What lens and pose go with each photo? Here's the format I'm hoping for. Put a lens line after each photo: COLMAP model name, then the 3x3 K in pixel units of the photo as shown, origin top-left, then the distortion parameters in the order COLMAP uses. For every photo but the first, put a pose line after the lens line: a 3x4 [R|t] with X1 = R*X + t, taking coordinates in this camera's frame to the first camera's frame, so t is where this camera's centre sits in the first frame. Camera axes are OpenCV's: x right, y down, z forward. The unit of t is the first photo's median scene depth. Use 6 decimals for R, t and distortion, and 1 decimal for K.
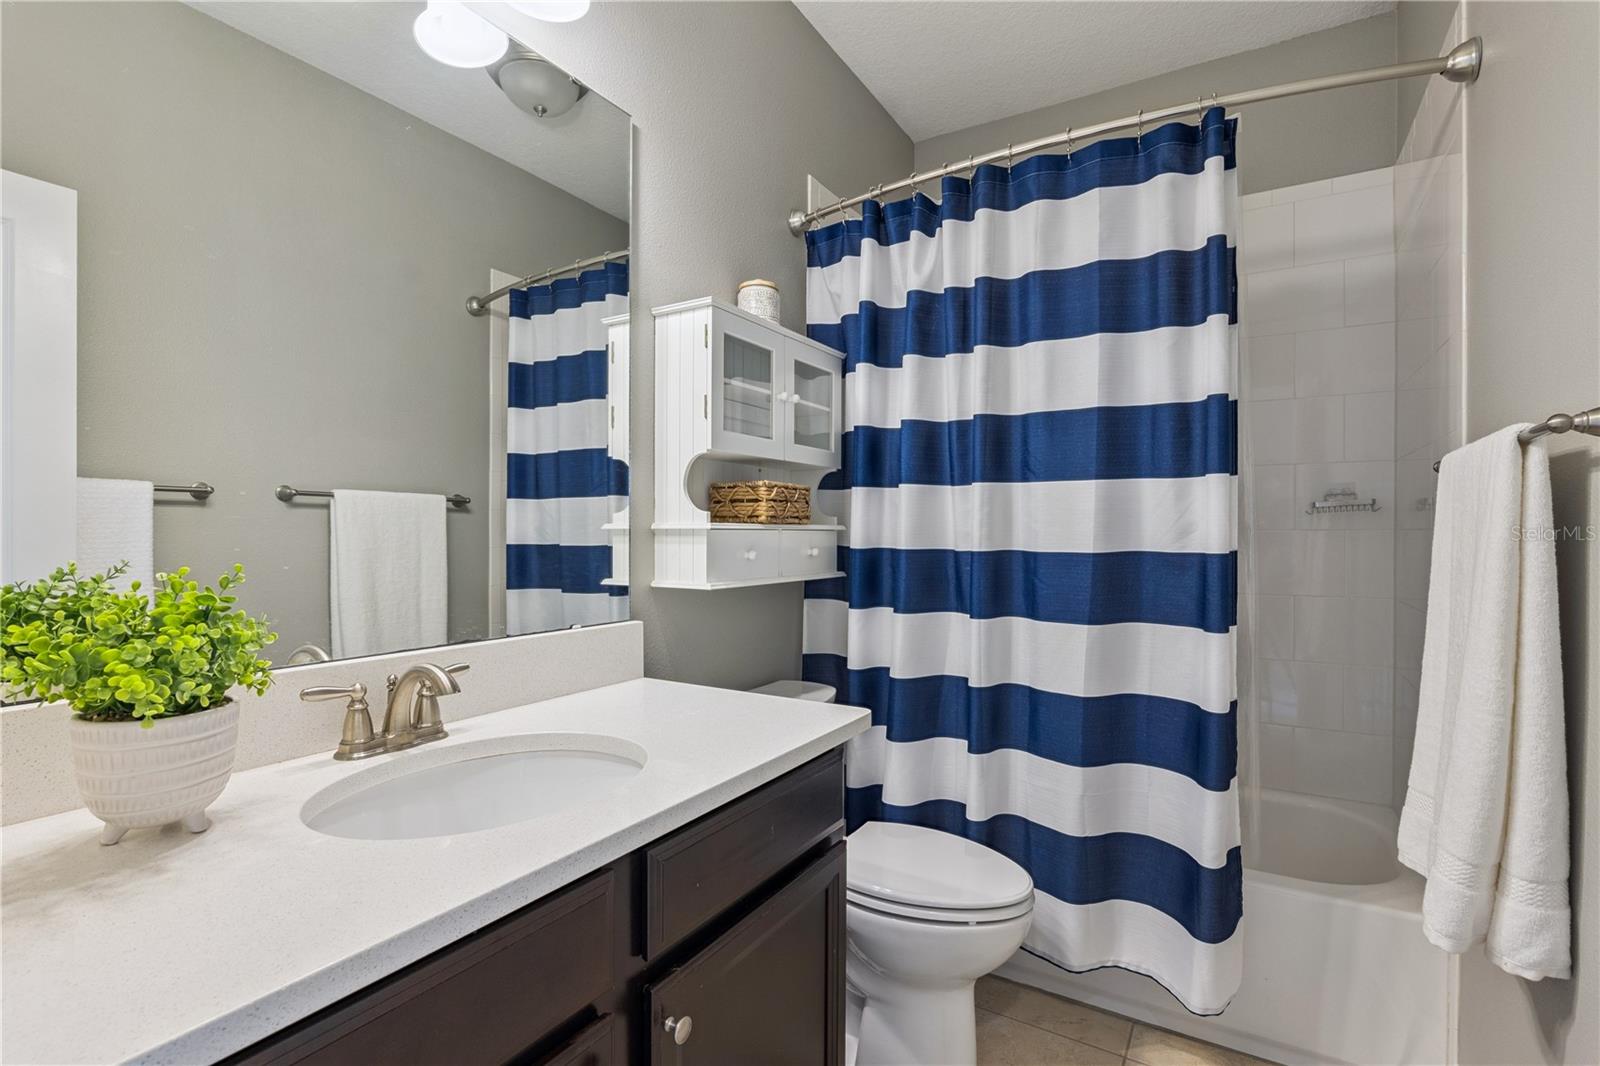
lens RADIAL K [[747.4, 0, 800.0], [0, 747.4, 533.0], [0, 0, 1]] dist [-0.022501, 0.007936]
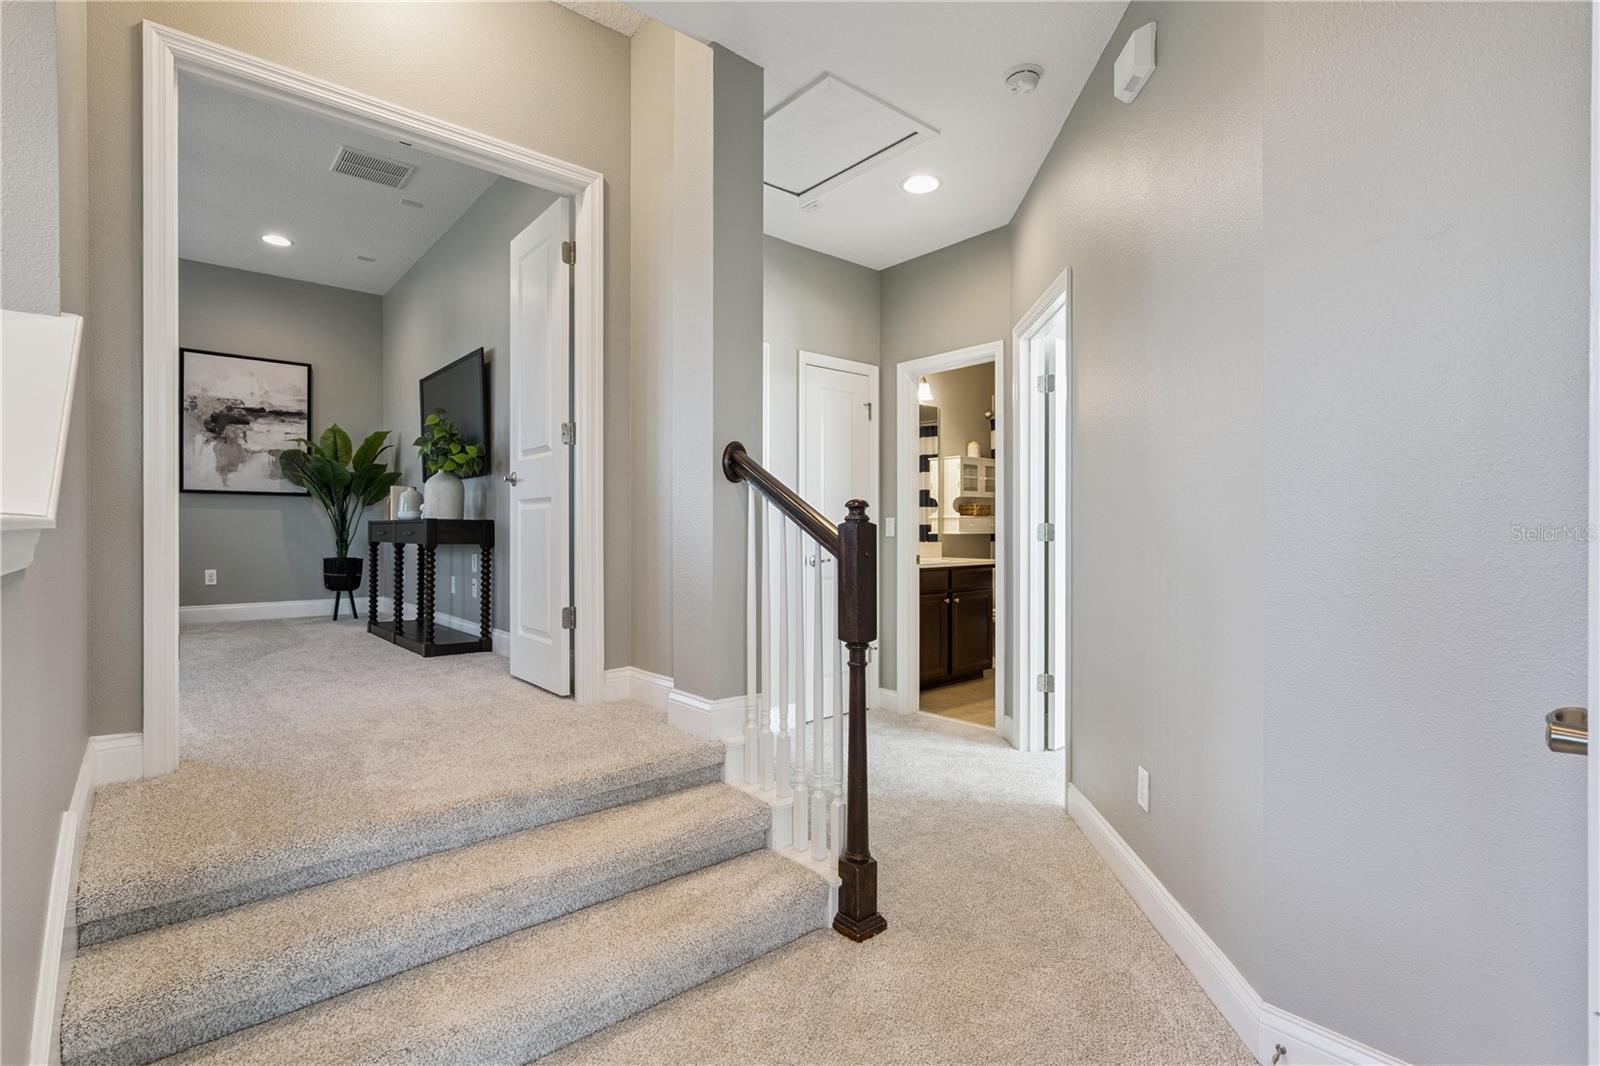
lens RADIAL K [[747.4, 0, 800.0], [0, 747.4, 533.0], [0, 0, 1]] dist [-0.022501, 0.007936]
pose [[0.952810, -0.000075, -0.303568, 0.236581], [-0.000086, 1.000000, -0.000517, 0.070423], [0.303568, 0.000518, 0.952809, -2.646685]]
